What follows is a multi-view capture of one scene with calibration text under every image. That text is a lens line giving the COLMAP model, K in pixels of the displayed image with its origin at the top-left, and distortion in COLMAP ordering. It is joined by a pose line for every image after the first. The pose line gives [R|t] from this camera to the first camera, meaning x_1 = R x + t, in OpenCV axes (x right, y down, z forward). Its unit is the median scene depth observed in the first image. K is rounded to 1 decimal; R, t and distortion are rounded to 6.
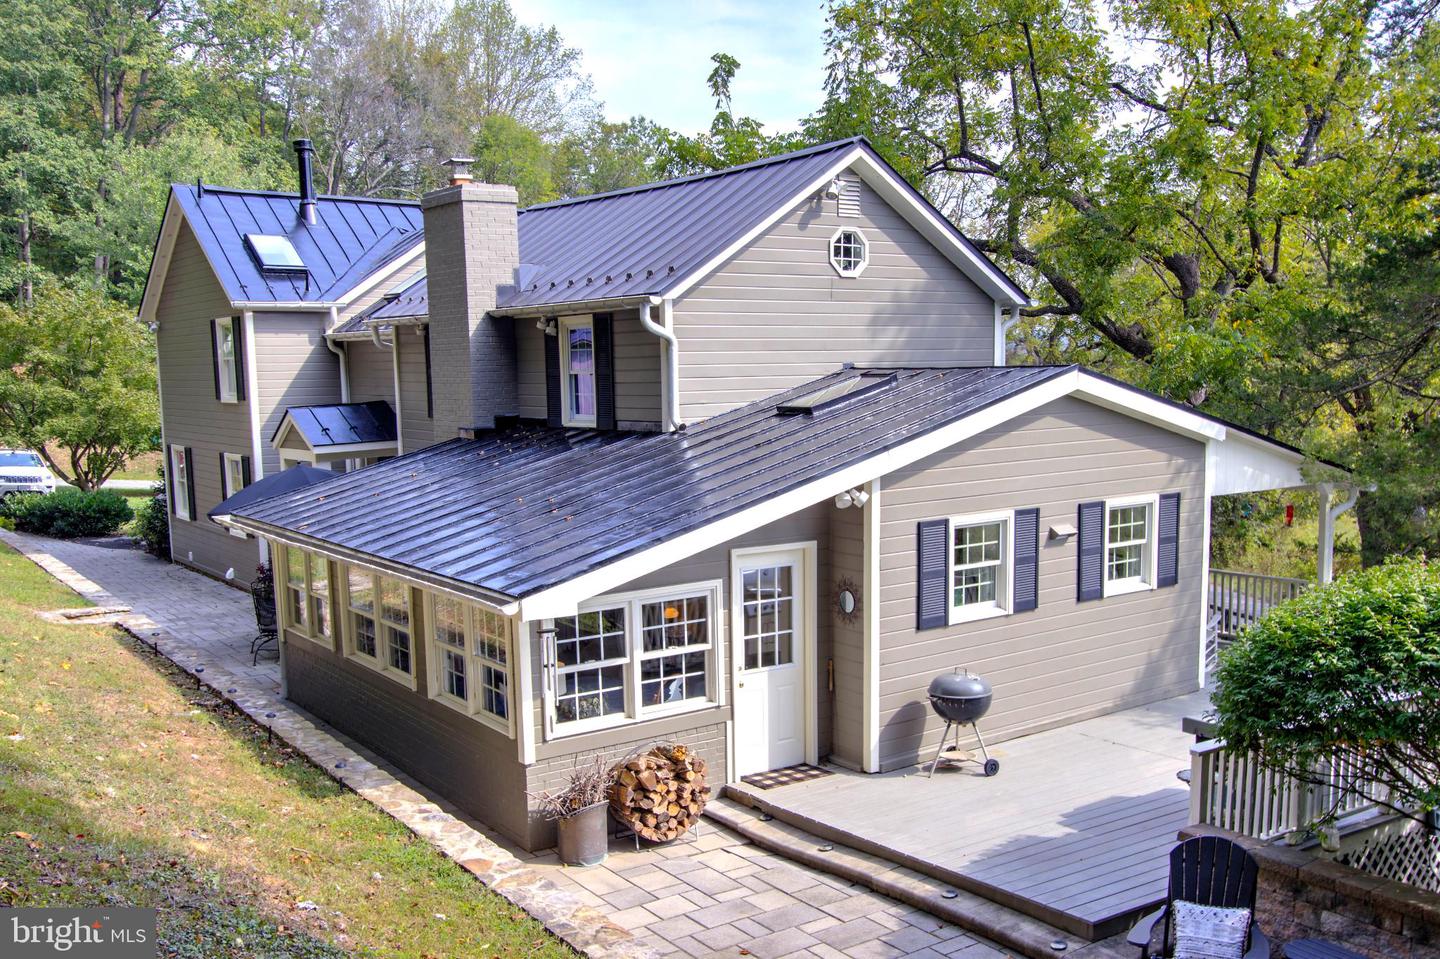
lens RADIAL K [[1347.5, 0, 713.2], [0, 1347.5, 384.4], [0, 0, 1]] dist [0.003736, 0.012931]
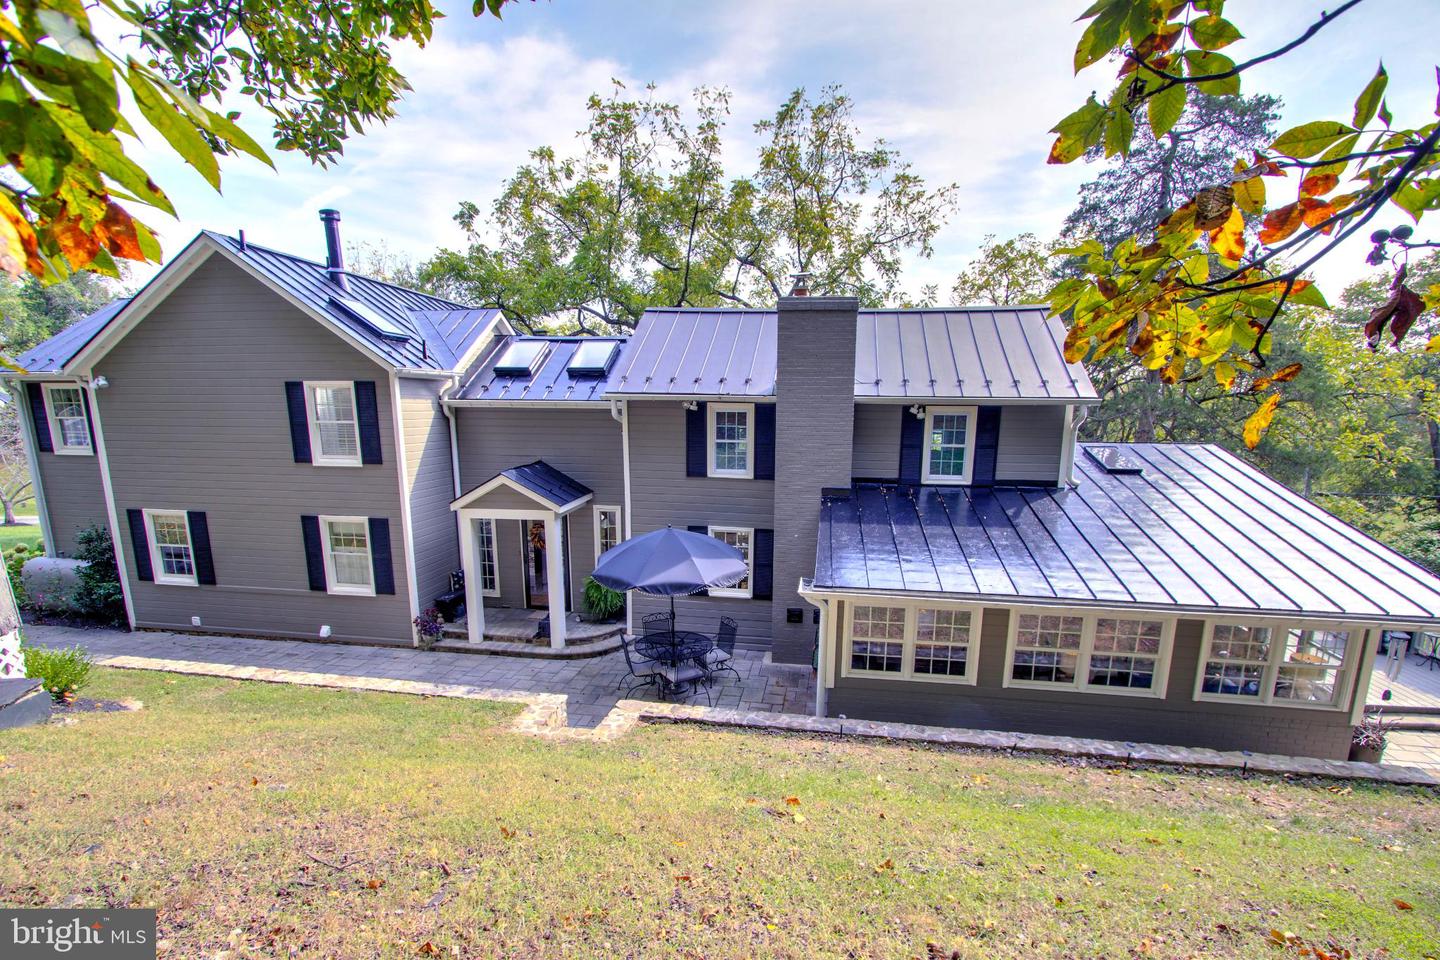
lens RADIAL K [[675.0, 0, 720.0], [0, 675.0, 480.0], [0, 0, 1]] dist [-0.017898, -0.000131]
pose [[0.705045, -0.057693, 0.706812, -0.516796], [-0.006814, 0.996088, 0.088103, -0.022662], [-0.709130, -0.066933, 0.701894, 0.451756]]
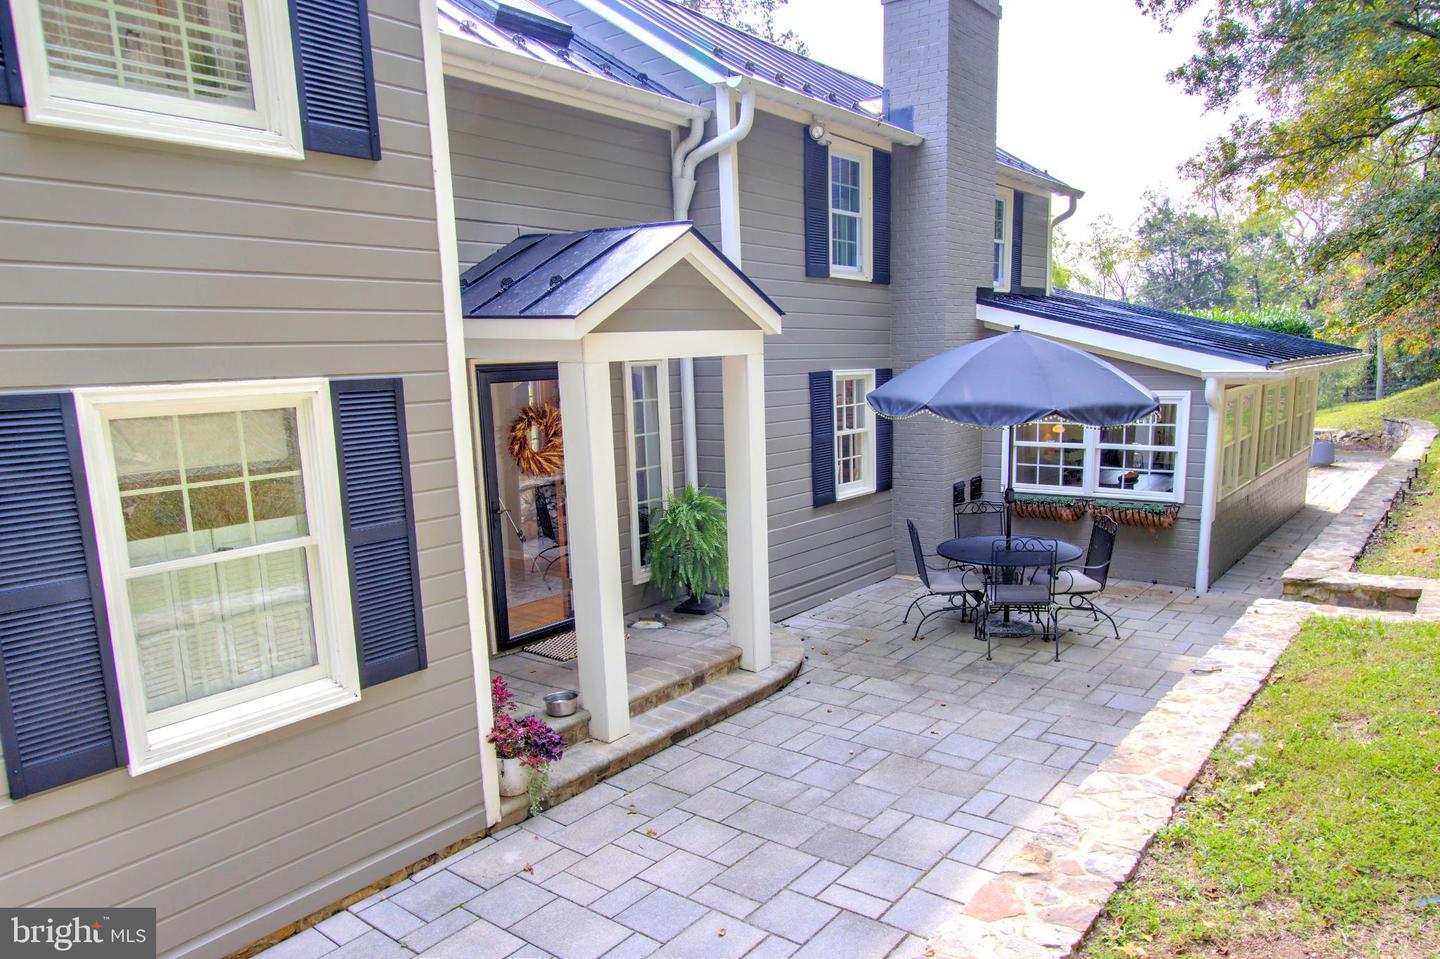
lens RADIAL K [[1002.8, 0, 720.0], [0, 1002.8, 479.5], [0, 0, 1]] dist [-0.005389, 0.000283]
pose [[-0.297123, -0.086541, 0.950909, -0.543762], [0.052449, 0.992901, 0.106751, 0.054040], [-0.953398, 0.081592, -0.290475, 0.977521]]
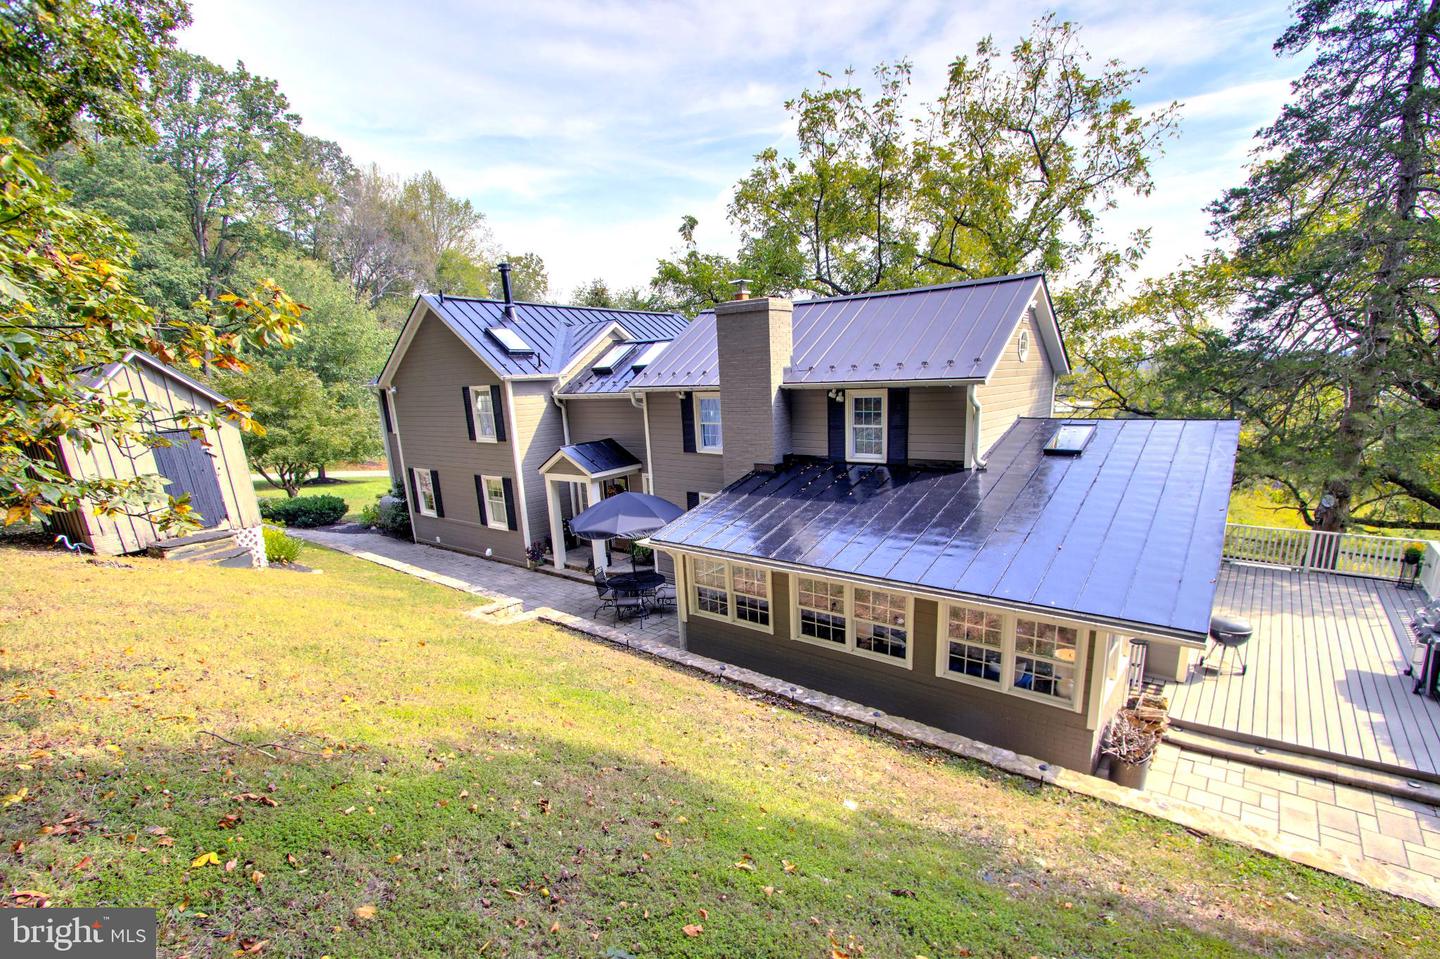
lens RADIAL K [[675.0, 0, 720.0], [0, 675.0, 479.5], [0, 0, 1]] dist [-0.017898, -0.000131]
pose [[0.964688, -0.061952, 0.256007, -0.305756], [0.029605, 0.991290, 0.128329, -0.034822], [-0.261727, -0.116219, 0.958119, 0.210874]]
